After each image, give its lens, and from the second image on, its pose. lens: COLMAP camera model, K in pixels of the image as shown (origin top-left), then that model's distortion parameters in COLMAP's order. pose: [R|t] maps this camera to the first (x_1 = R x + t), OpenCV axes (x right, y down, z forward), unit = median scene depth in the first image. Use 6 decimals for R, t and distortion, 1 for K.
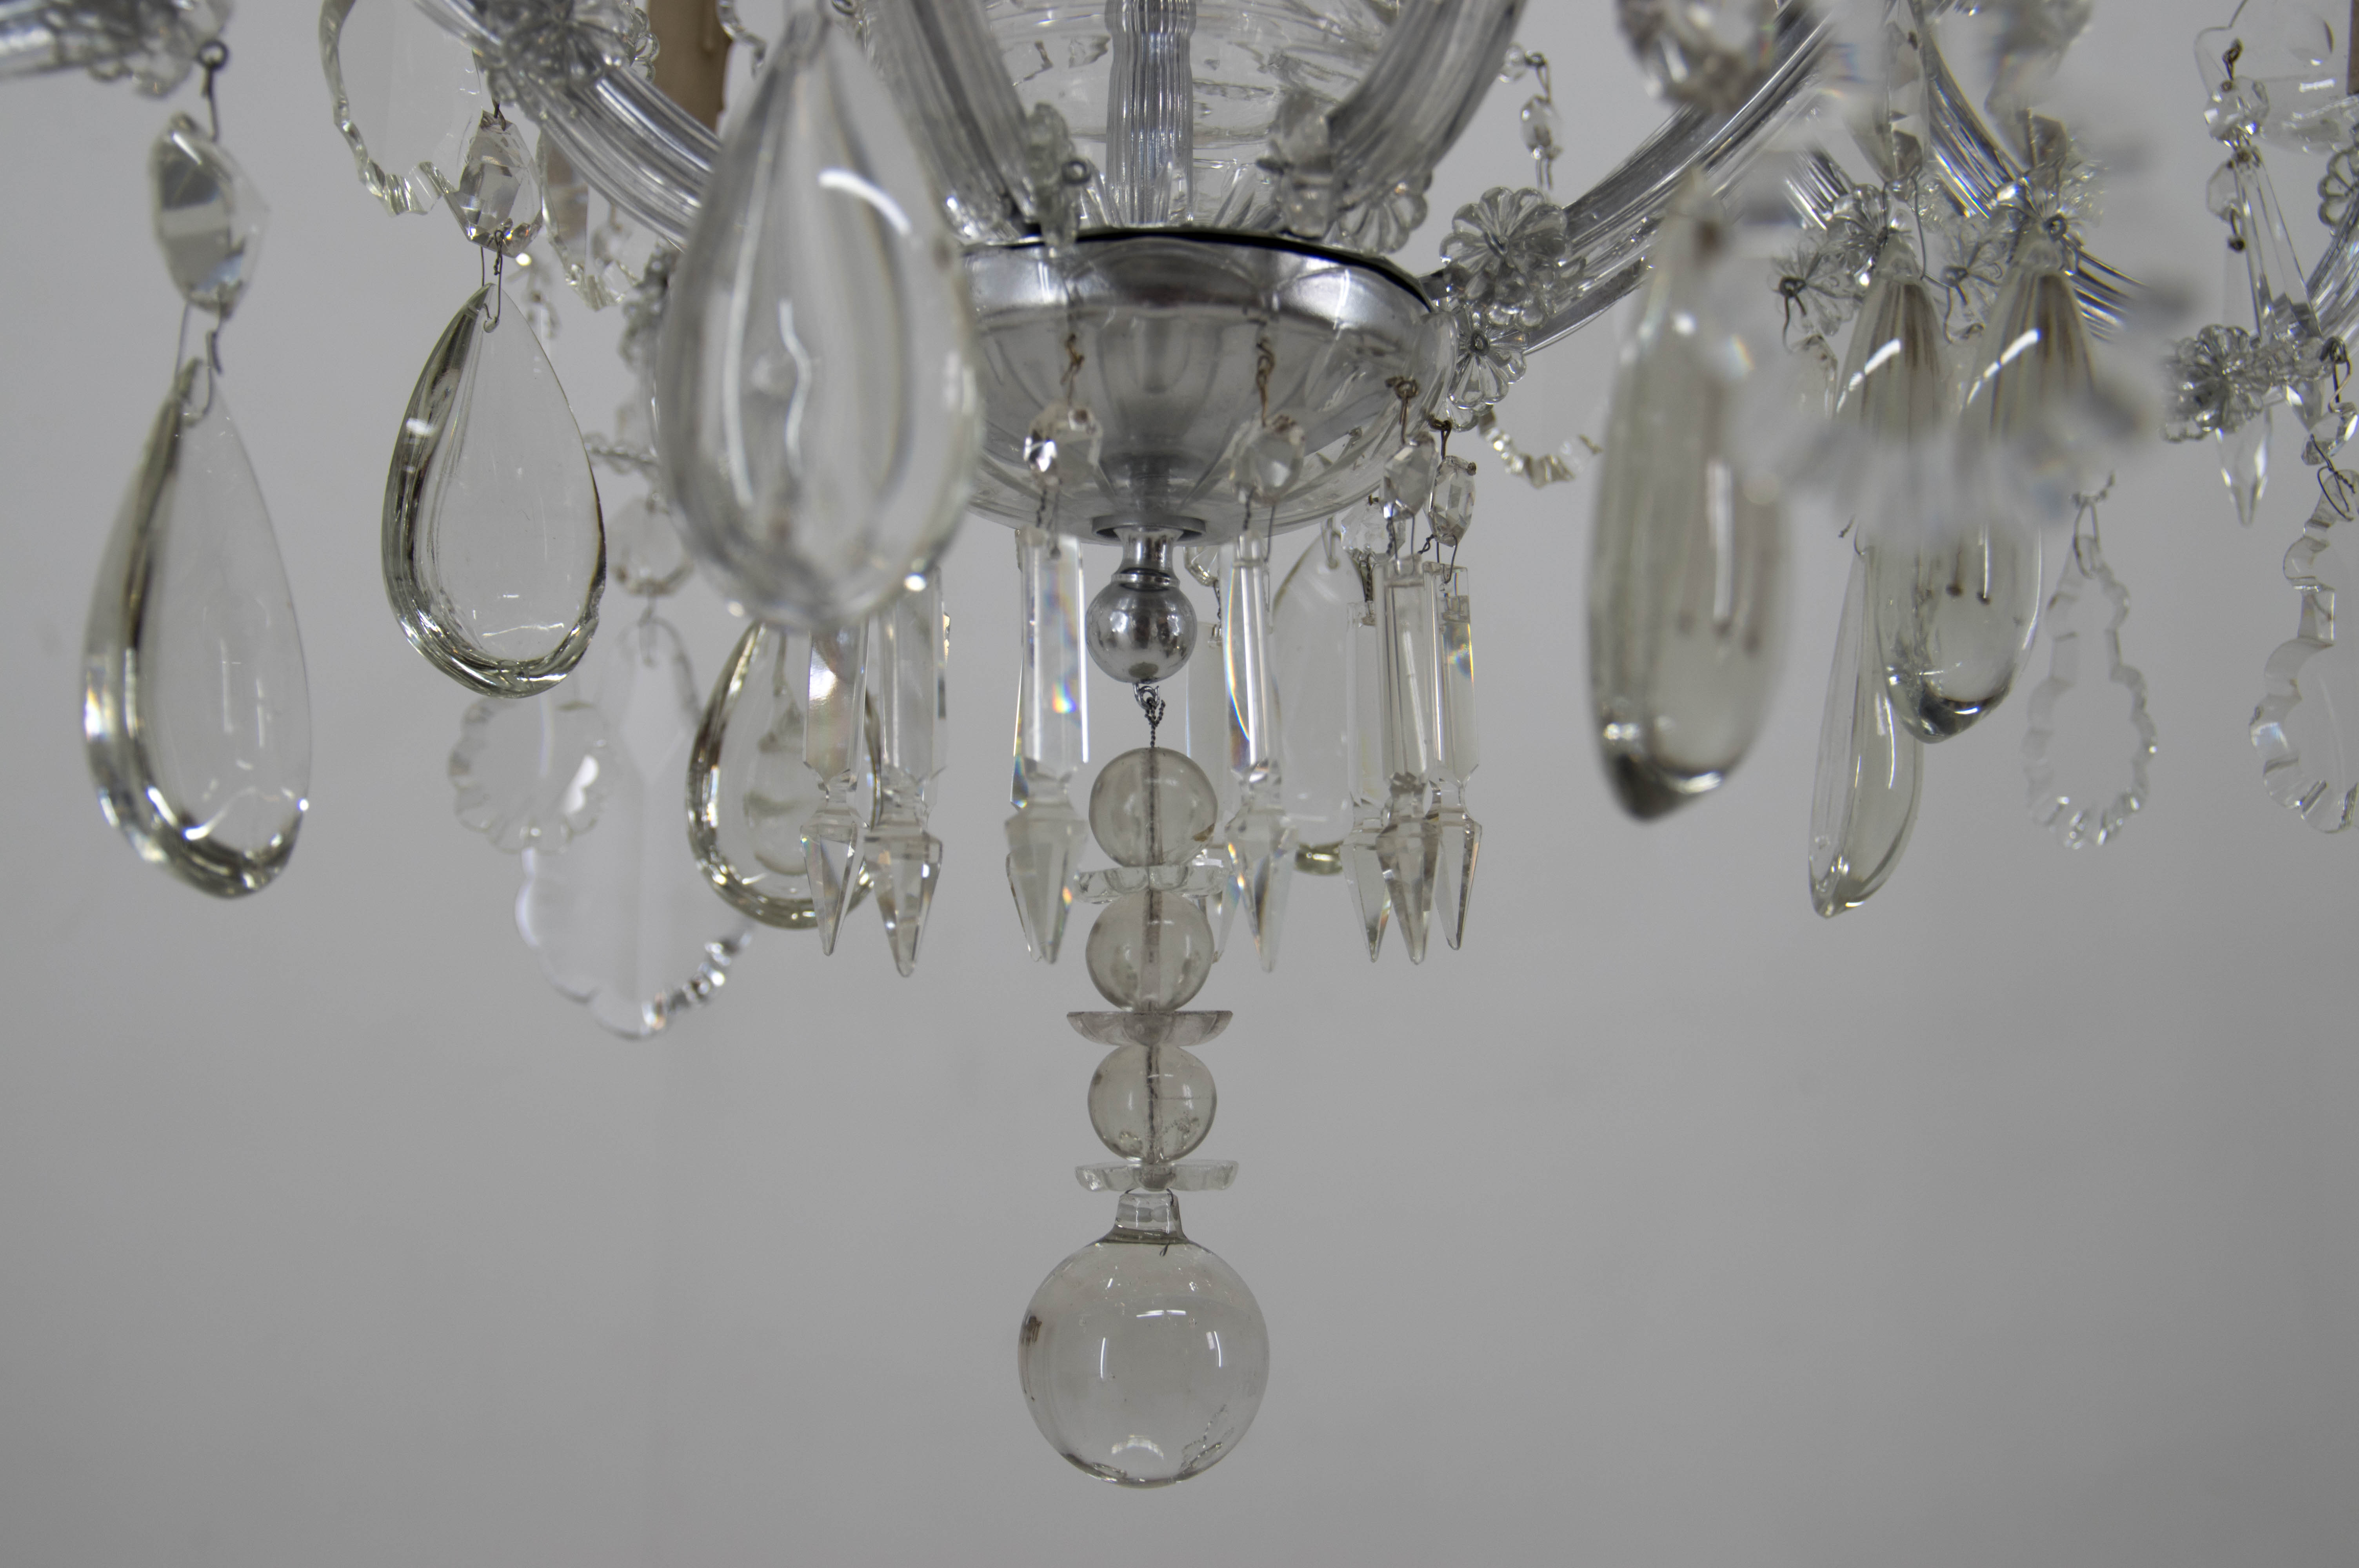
lens RADIAL K [[2518.4, 0, 1126.6], [0, 2518.4, 779.0], [0, 0, 1]] dist [0.001663, -0.004505]
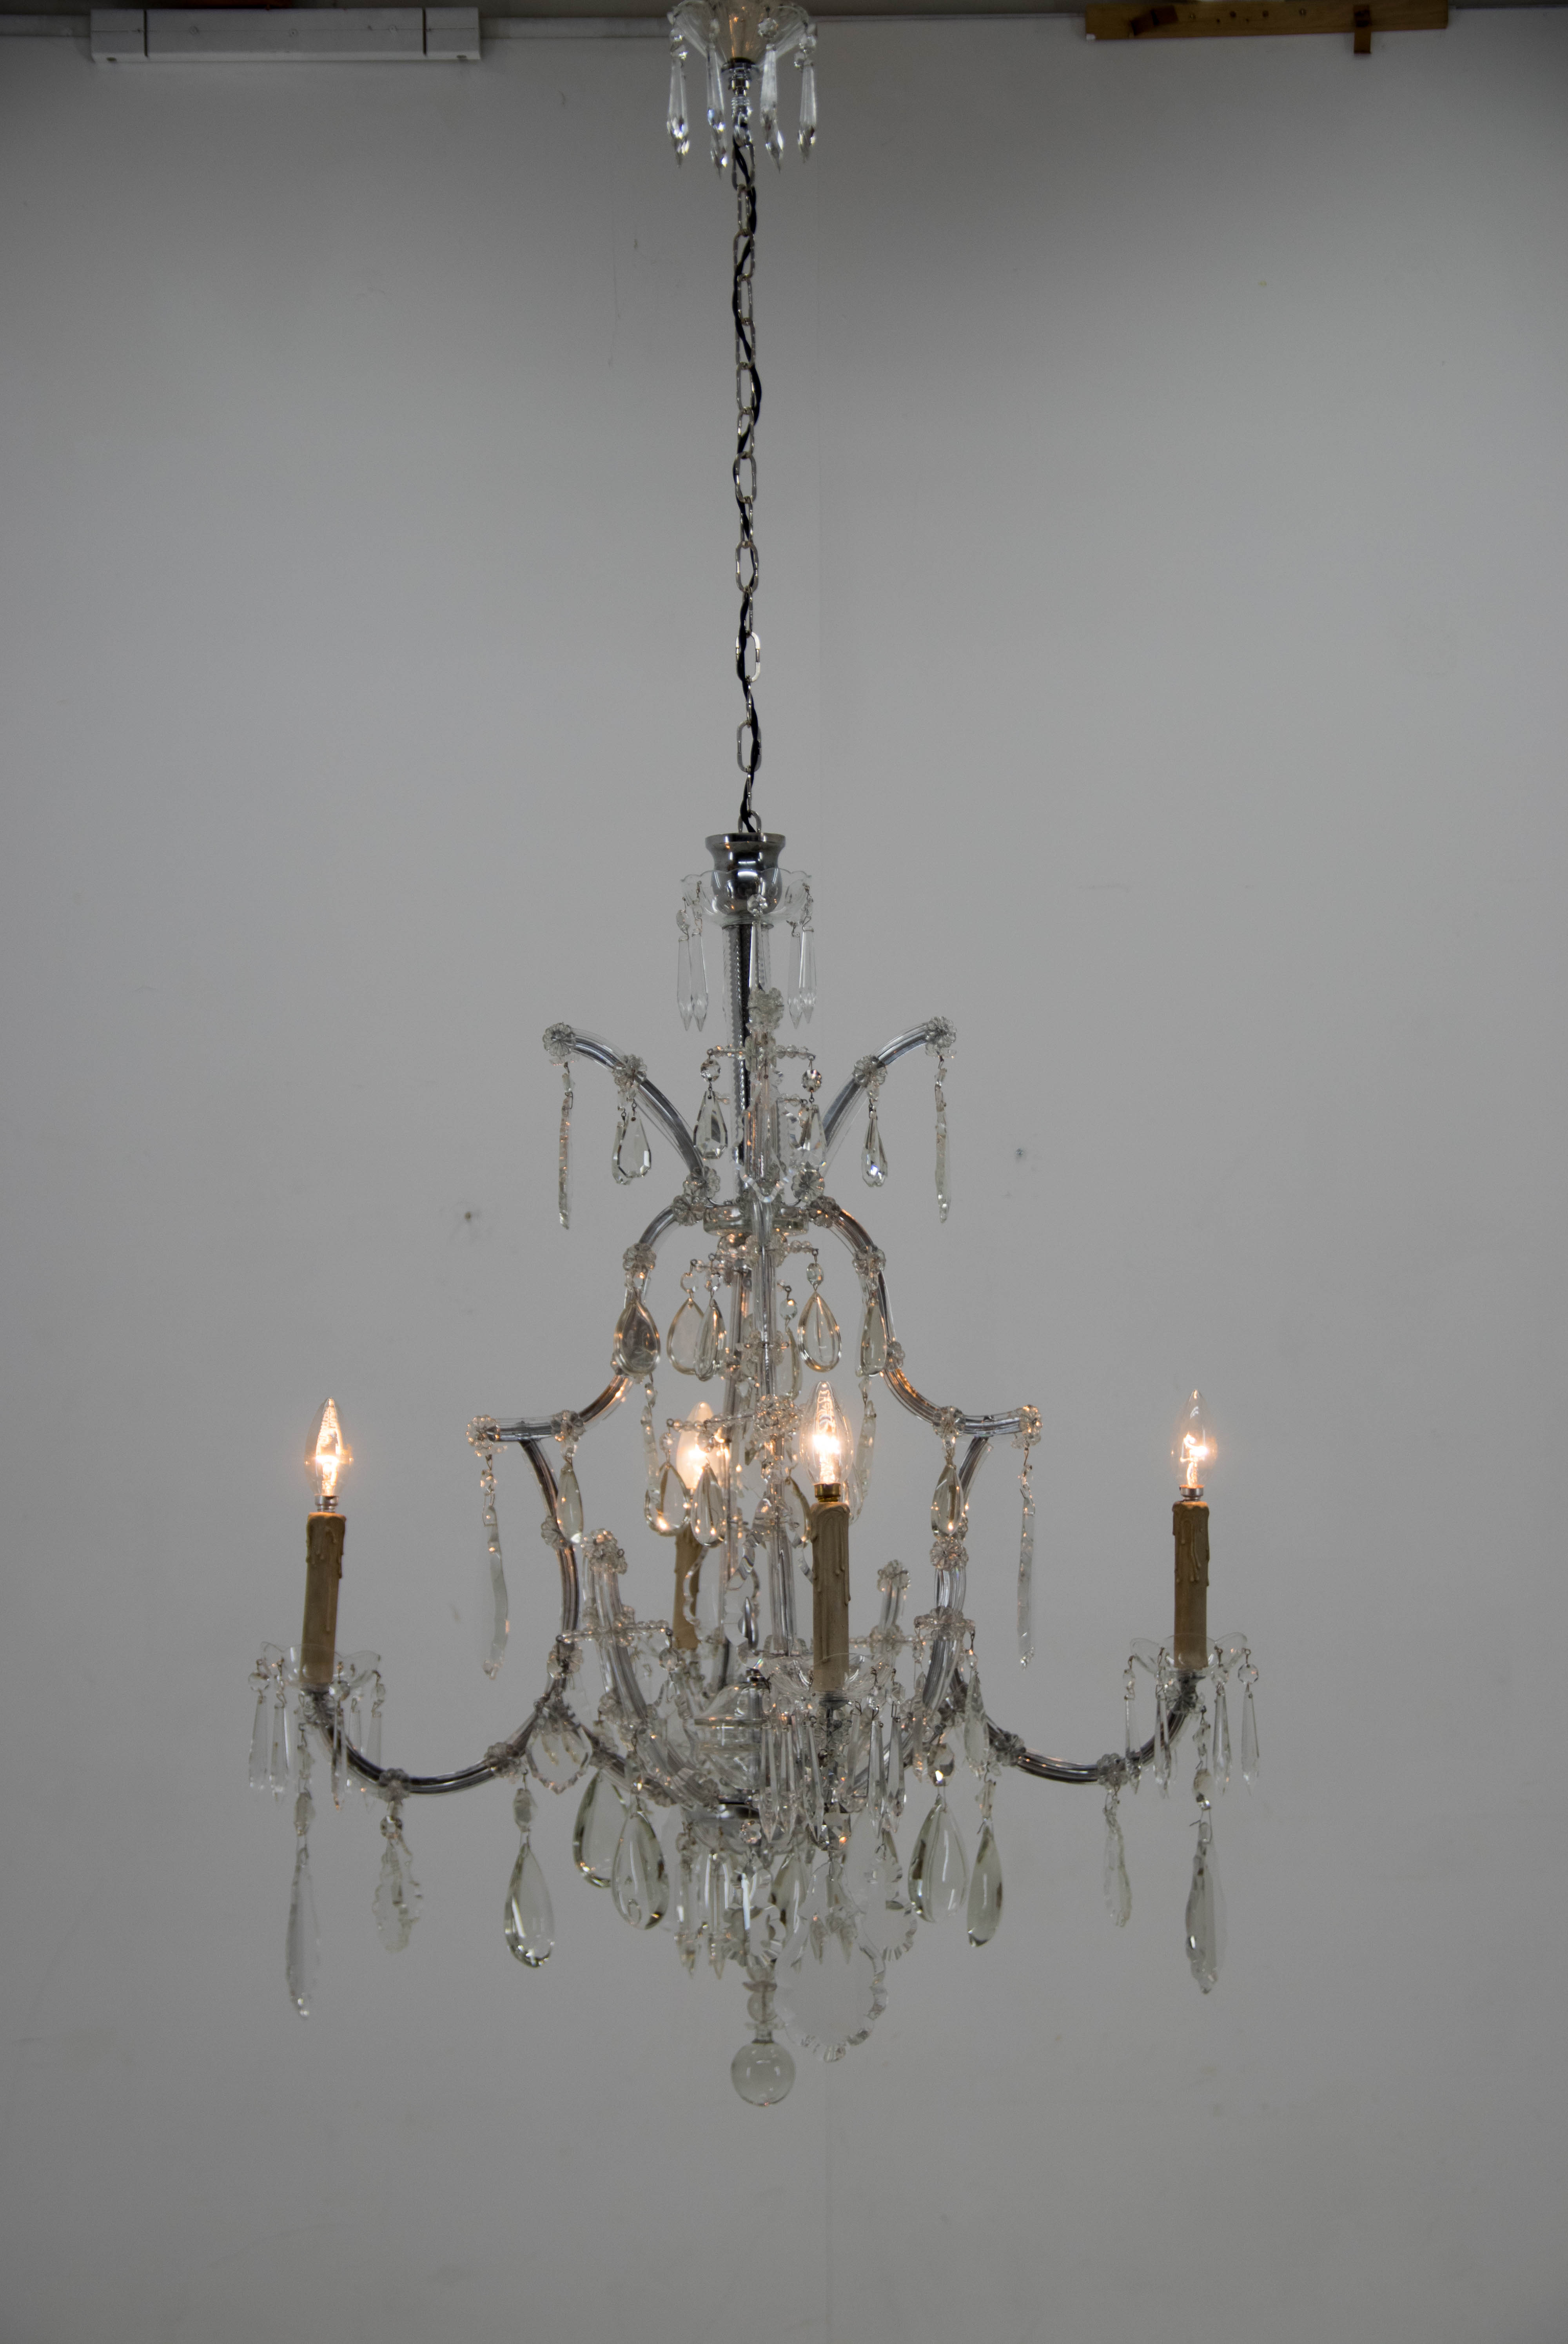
lens RADIAL K [[3541.2, 0, 785.2], [0, 3541.2, 1254.4], [0, 0, 1]] dist [0.103683, -0.006493]
pose [[0.957522, -0.045429, -0.284761, 1.663447], [0.047012, 0.998894, -0.001280, -1.025591], [0.284504, -0.012161, 0.958598, -4.251672]]
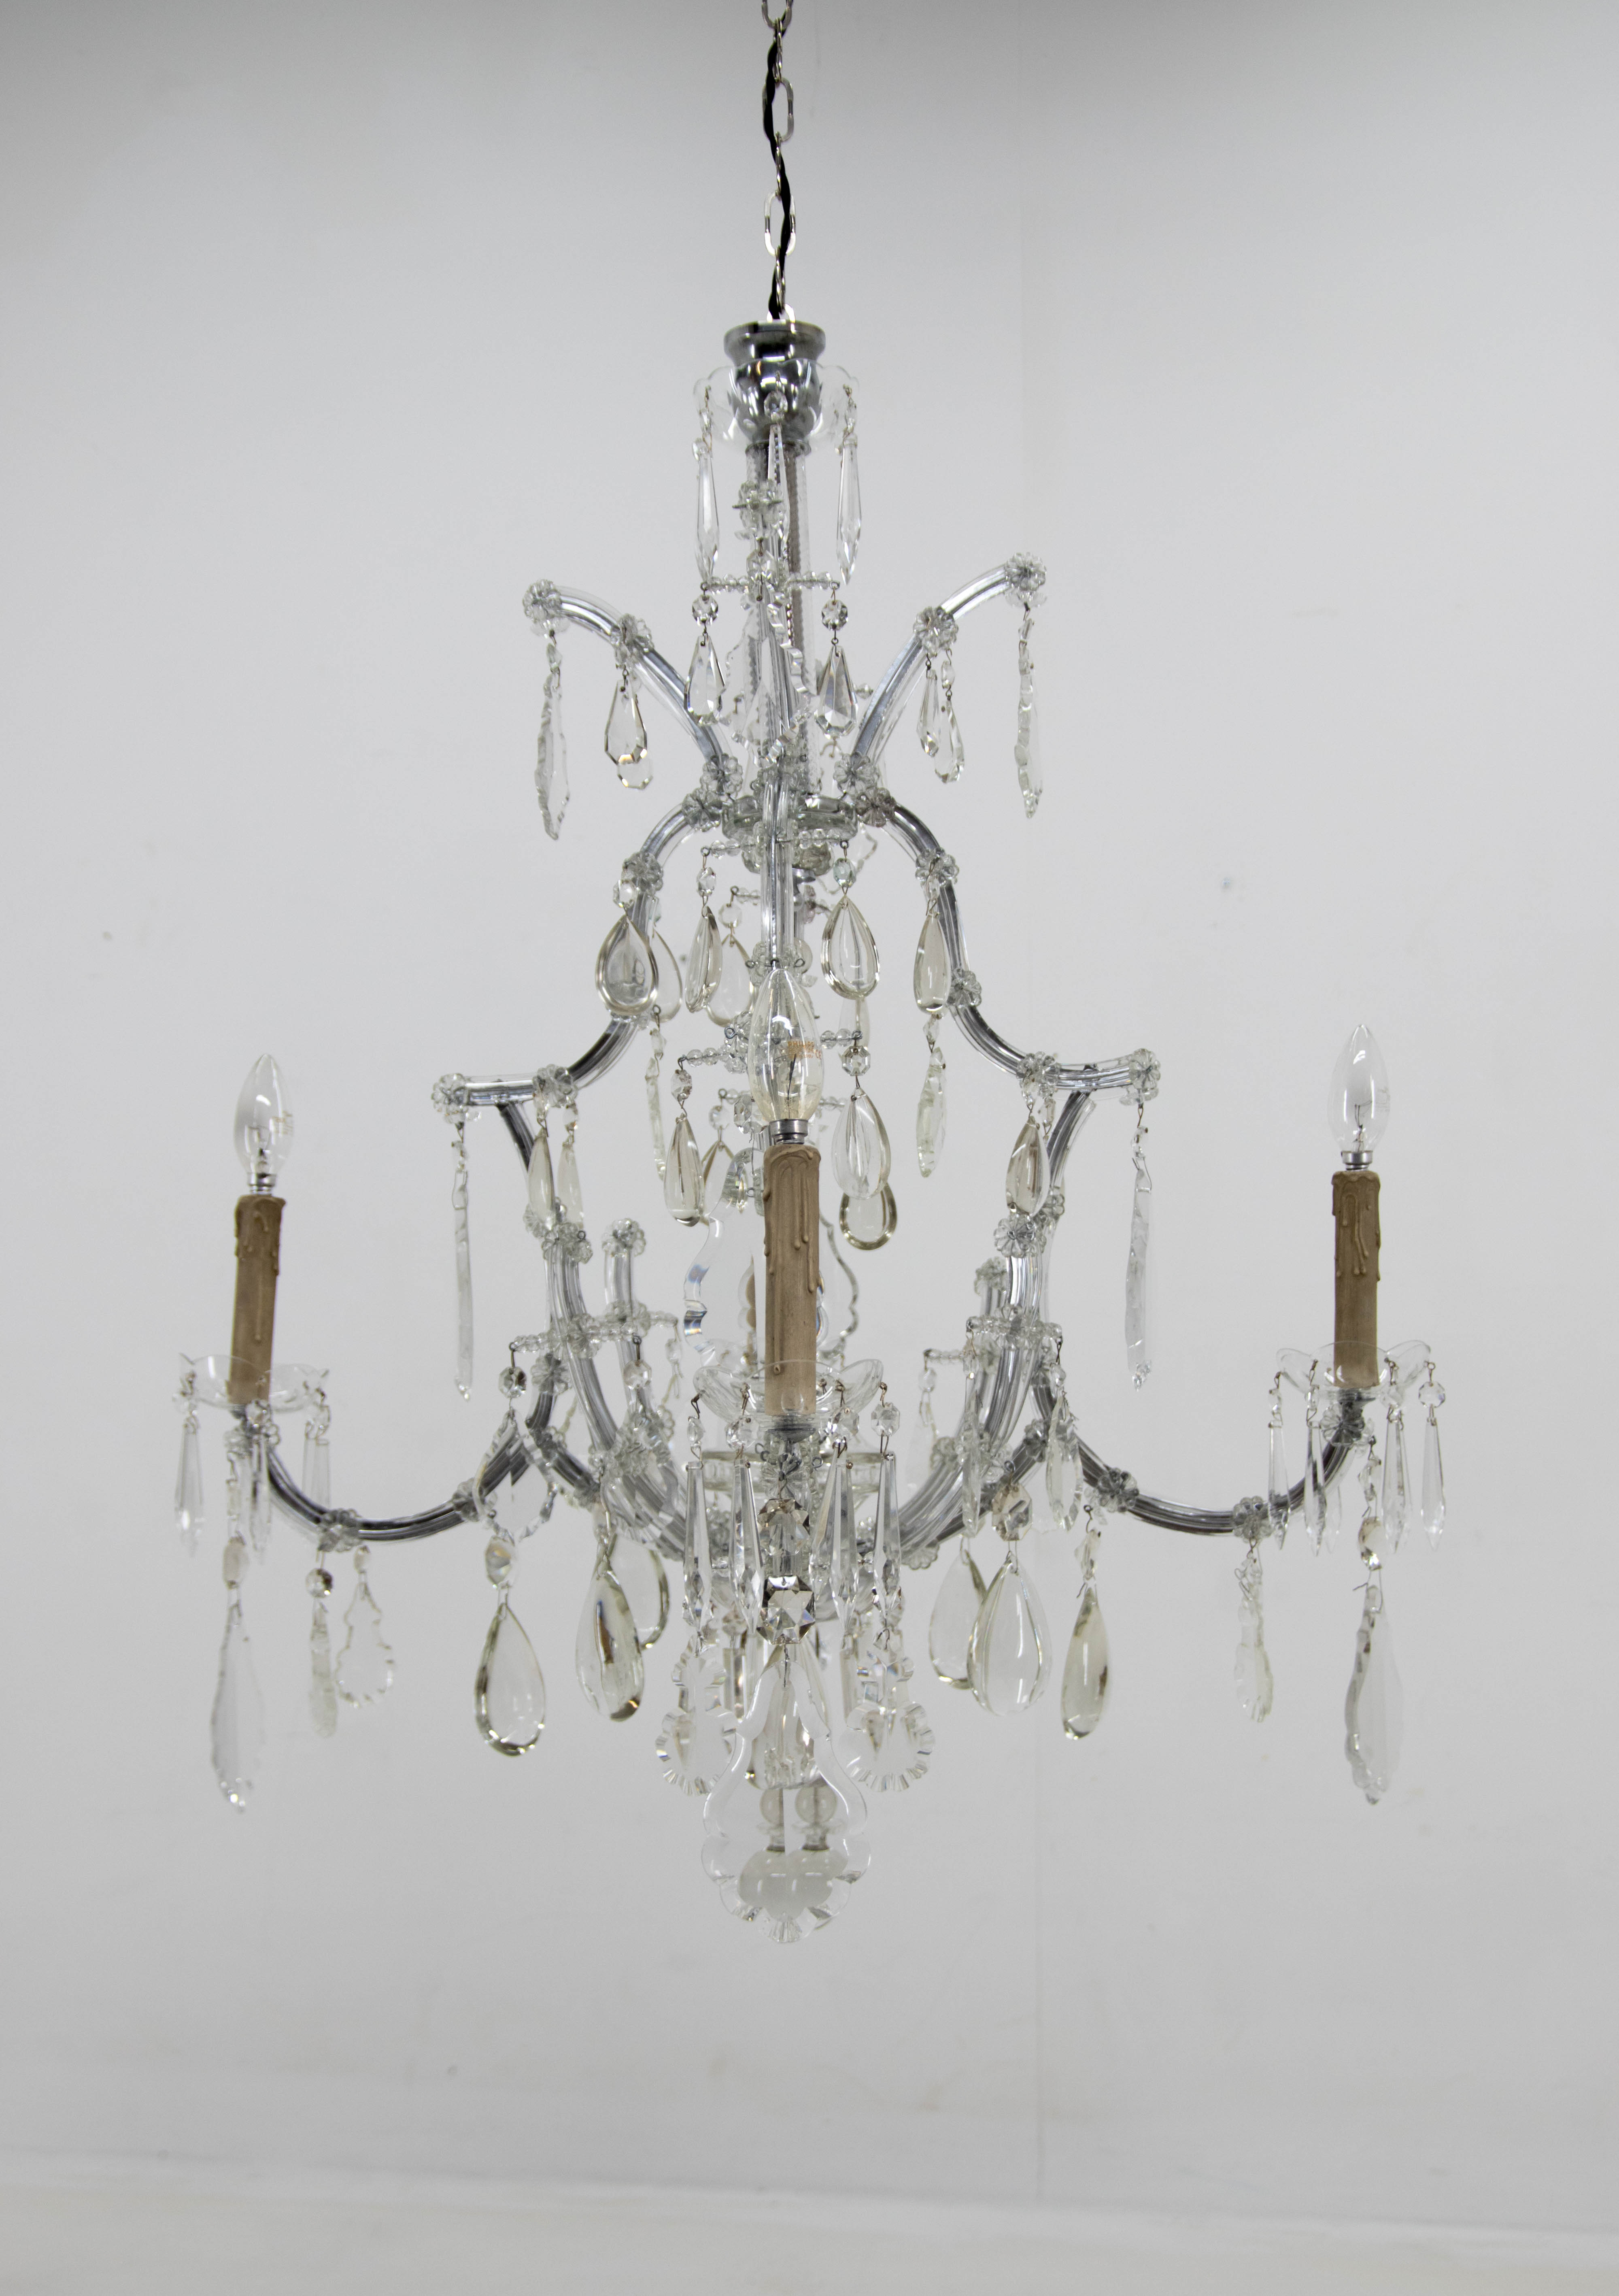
lens RADIAL K [[2436.0, 0, 805.1], [0, 2436.0, 1256.5], [0, 0, 1]] dist [-0.026706, 0.006554]
pose [[0.900608, -0.036501, -0.433097, 1.334414], [0.062176, 0.997038, 0.045263, -0.684368], [0.430162, -0.067692, 0.900210, -1.647255]]
